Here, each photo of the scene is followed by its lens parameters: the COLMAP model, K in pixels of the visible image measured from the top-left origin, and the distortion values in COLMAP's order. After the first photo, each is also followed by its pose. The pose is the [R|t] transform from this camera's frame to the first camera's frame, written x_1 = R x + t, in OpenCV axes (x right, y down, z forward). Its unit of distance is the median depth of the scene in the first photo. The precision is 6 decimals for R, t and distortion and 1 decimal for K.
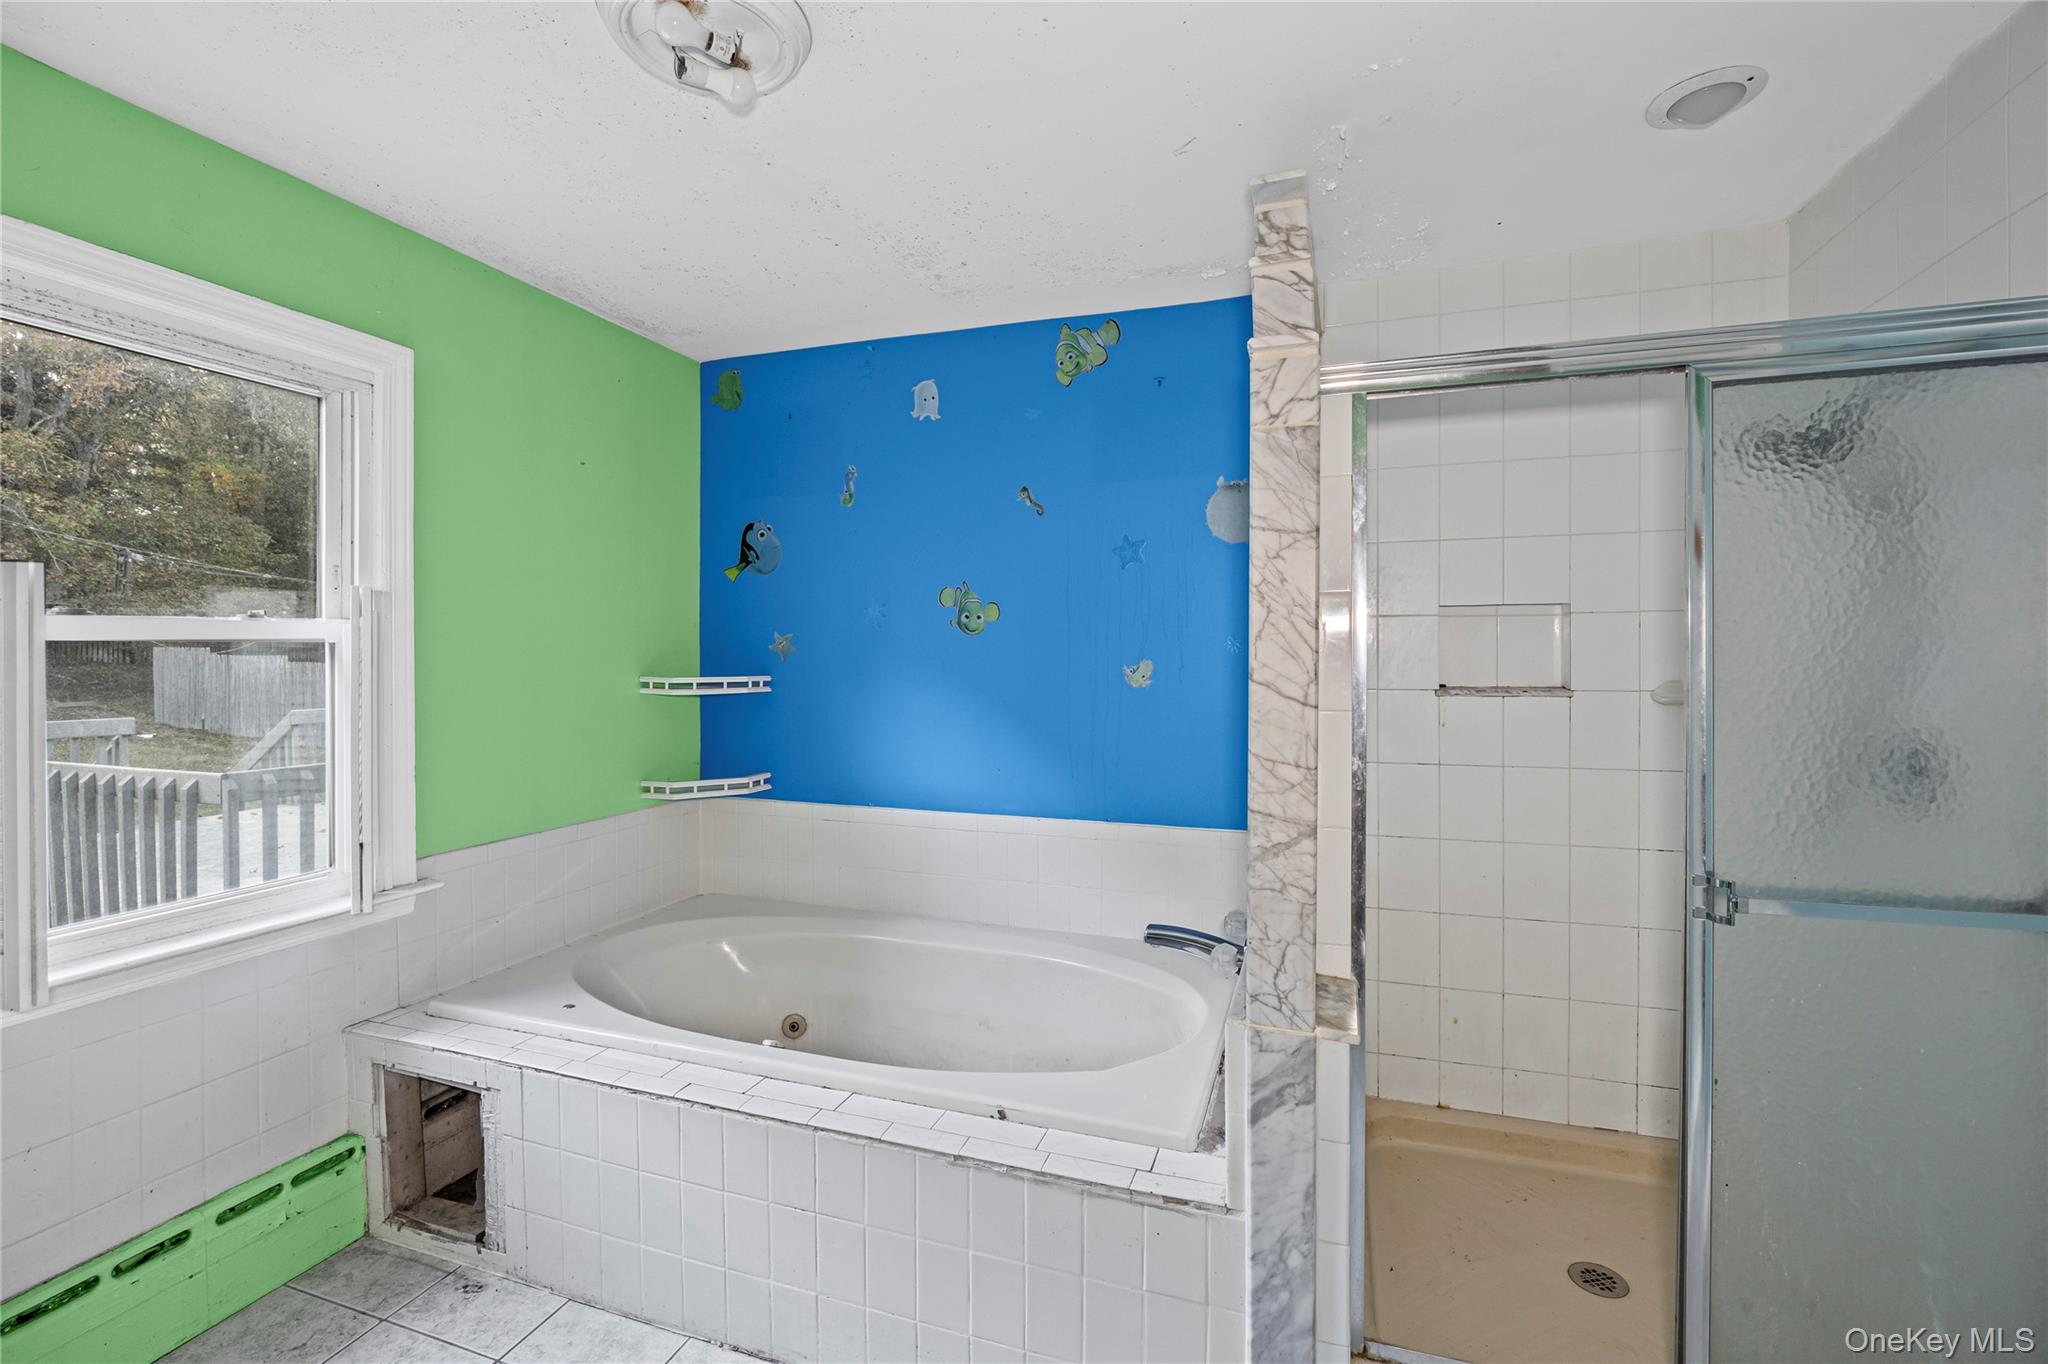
lens RADIAL K [[903.1, 0, 1023.2], [0, 903.1, 666.8], [0, 0, 1]] dist [-0.014035, 0.001174]
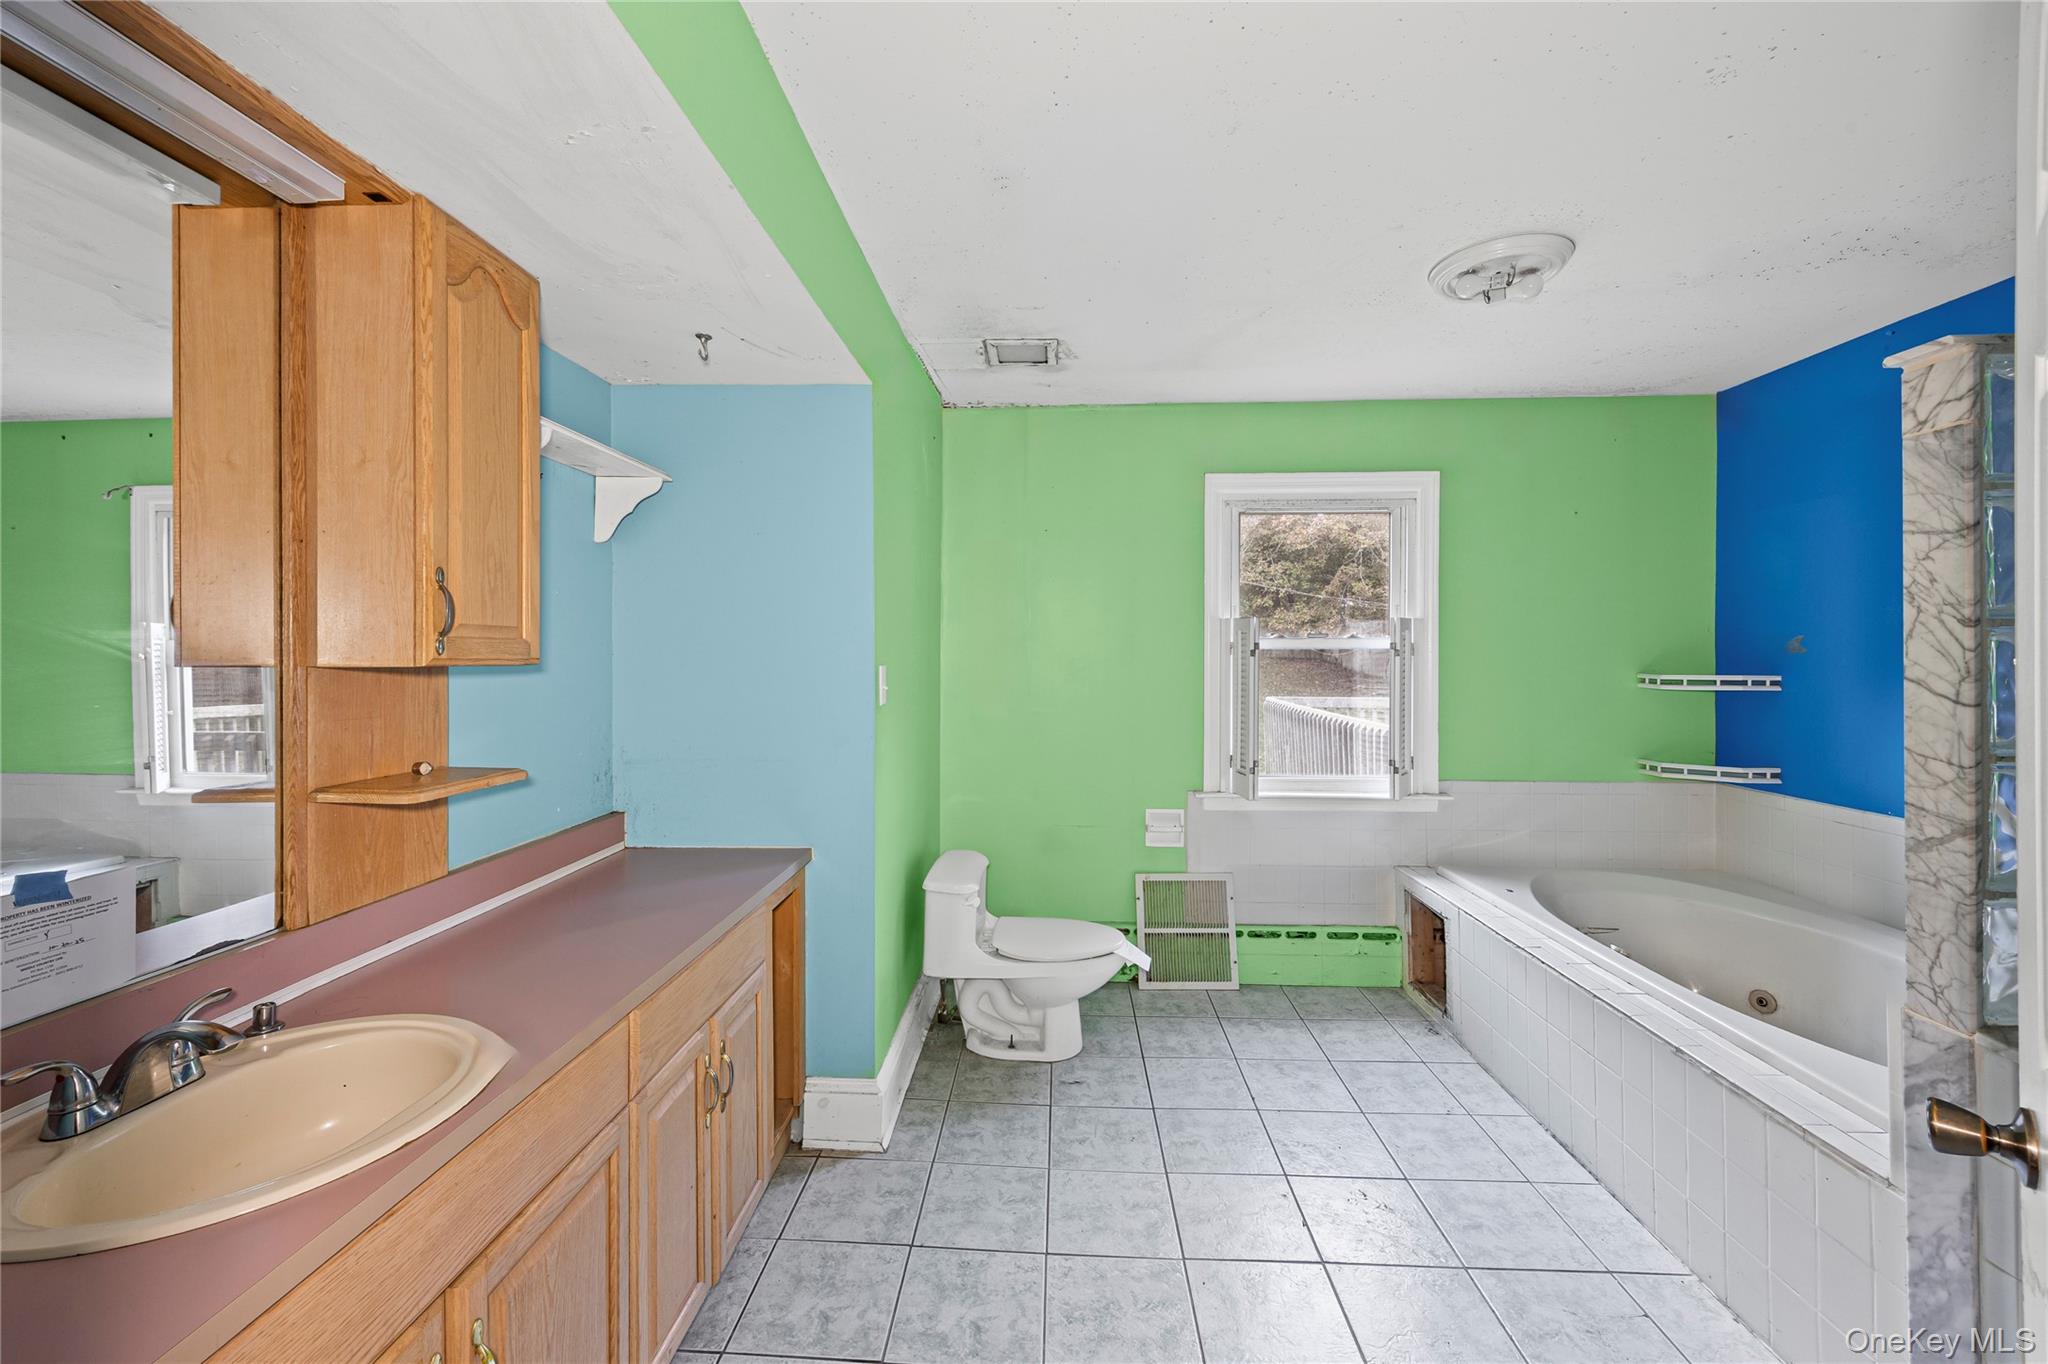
lens RADIAL K [[818.5, 0, 1026.1], [0, 818.5, 665.6], [0, 0, 1]] dist [-0.002115, 0.000313]
pose [[0.283030, 0.009168, -0.959067, 0.845912], [-0.012087, 0.999909, 0.005991, 0.007382], [0.959035, 0.009896, 0.283115, -0.238642]]
